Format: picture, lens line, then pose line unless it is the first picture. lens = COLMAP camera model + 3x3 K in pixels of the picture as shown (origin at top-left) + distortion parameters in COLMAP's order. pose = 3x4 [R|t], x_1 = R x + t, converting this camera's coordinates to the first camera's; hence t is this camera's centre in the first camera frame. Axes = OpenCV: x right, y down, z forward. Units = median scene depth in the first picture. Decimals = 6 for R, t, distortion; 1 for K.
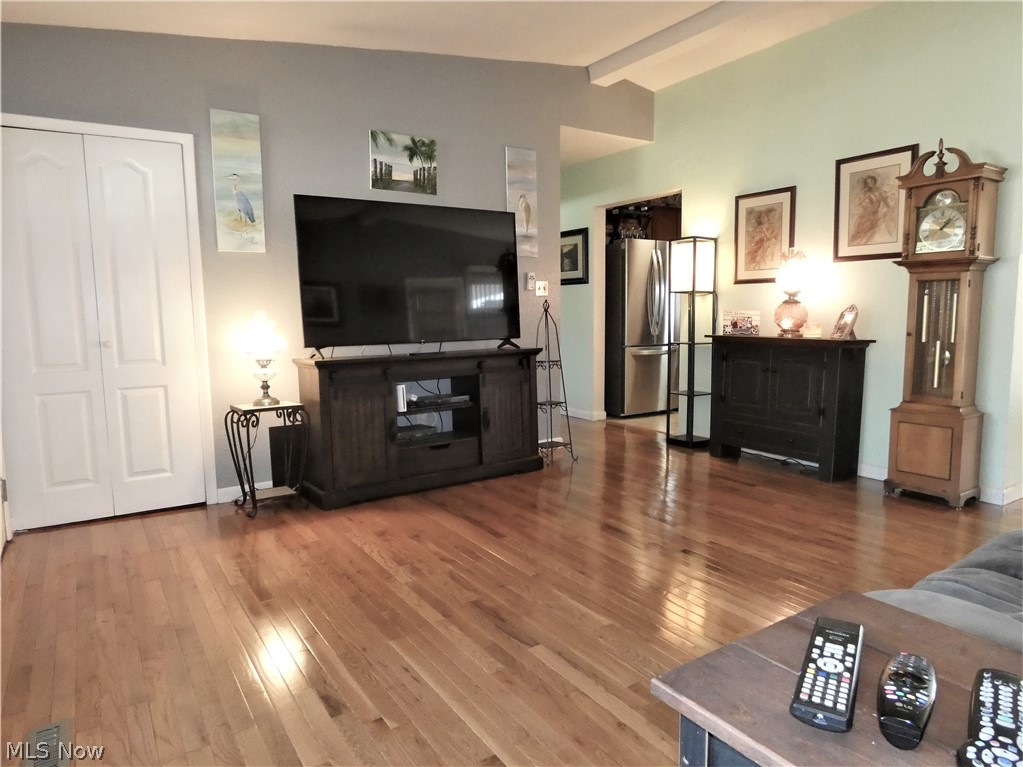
lens RADIAL K [[636.3, 0, 521.5], [0, 636.3, 376.6], [0, 0, 1]] dist [-0.022692, -0.001652]
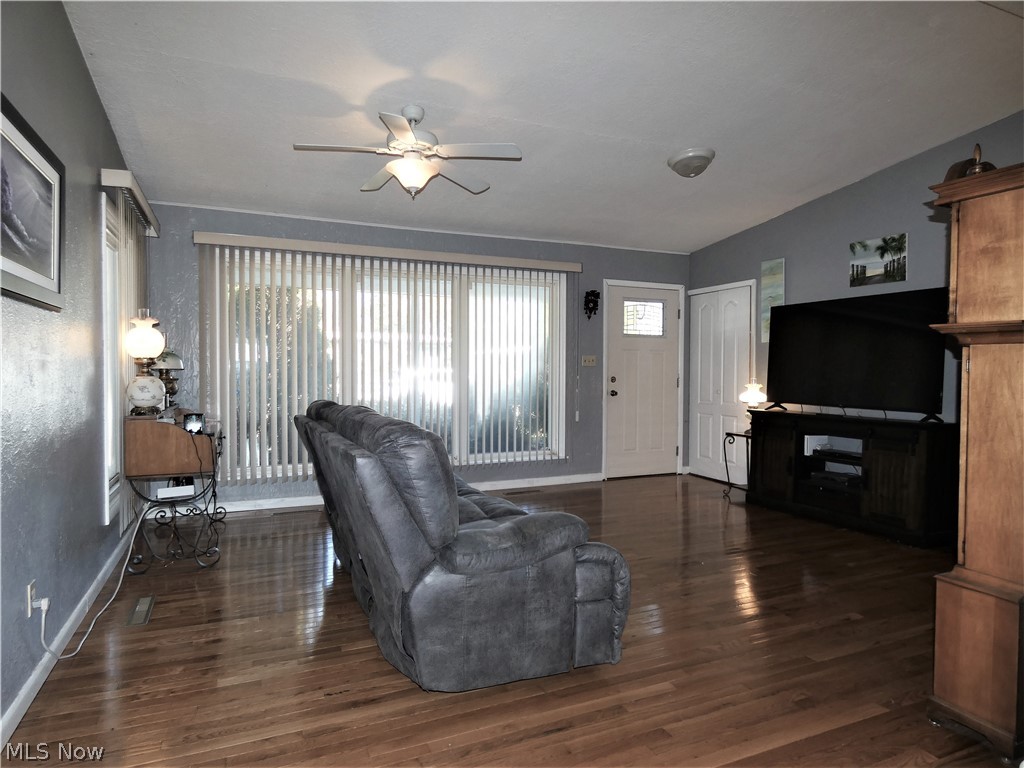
lens RADIAL K [[618.3, 0, 522.8], [0, 618.3, 380.9], [0, 0, 1]] dist [-0.004422, -0.001534]
pose [[-0.152292, 0.025946, -0.987995, 1.233141], [-0.119494, 0.991839, 0.044466, -0.090623], [0.981085, 0.124831, -0.147949, 0.608604]]
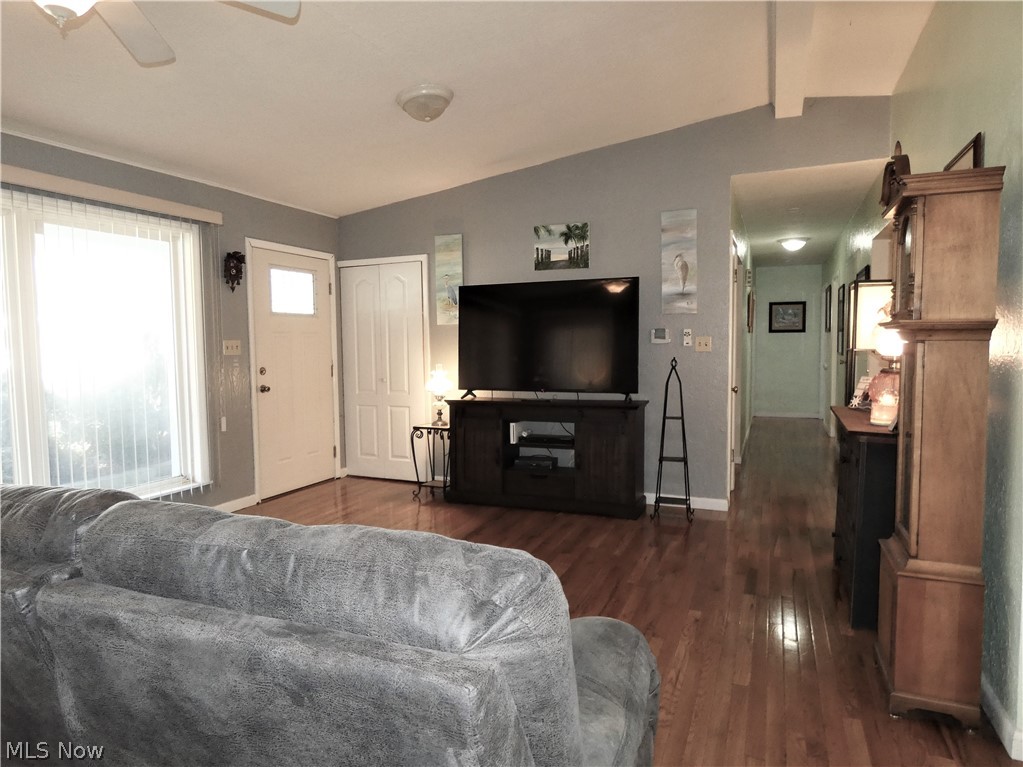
lens RADIAL K [[617.6, 0, 528.5], [0, 617.6, 381.9], [0, 0, 1]] dist [-0.004422, -0.001534]
pose [[0.563406, 0.052652, -0.824500, 0.894570], [-0.088322, 0.996087, 0.003256, -0.079760], [0.821445, 0.070987, 0.565852, 0.317565]]
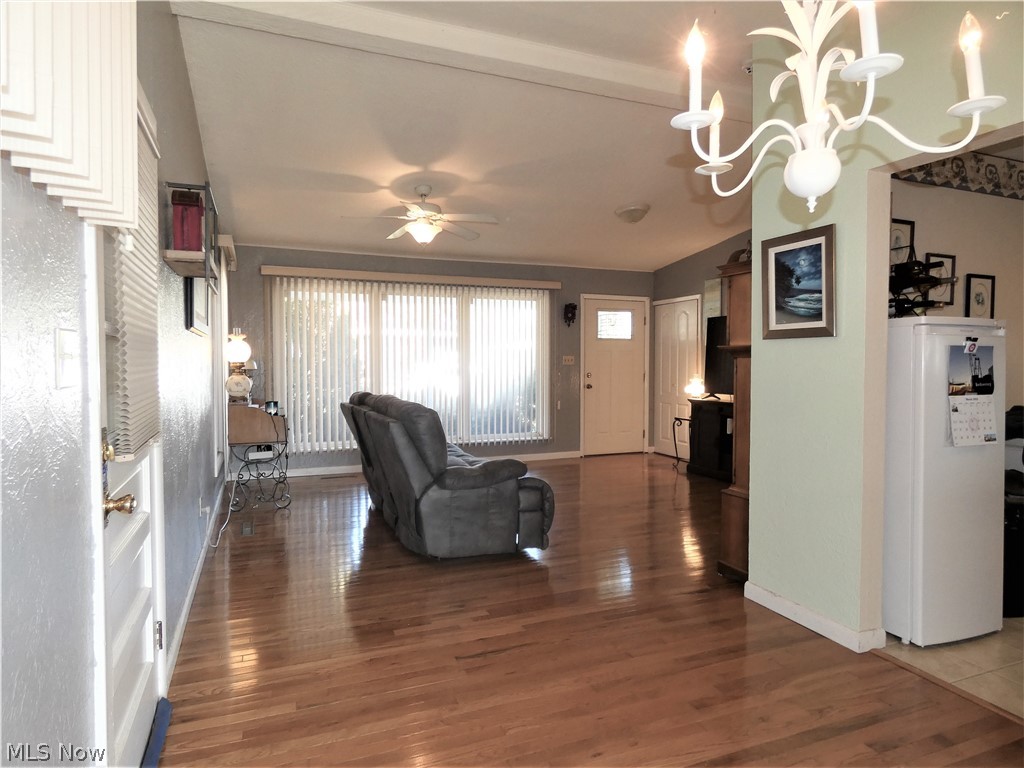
lens RADIAL K [[618.3, 0, 530.7], [0, 618.3, 380.3], [0, 0, 1]] dist [-0.004422, -0.001534]
pose [[-0.168842, 0.035483, -0.985004, 1.623976], [-0.116032, 0.991687, 0.055613, -0.125997], [0.978790, 0.123681, -0.163322, 0.756033]]
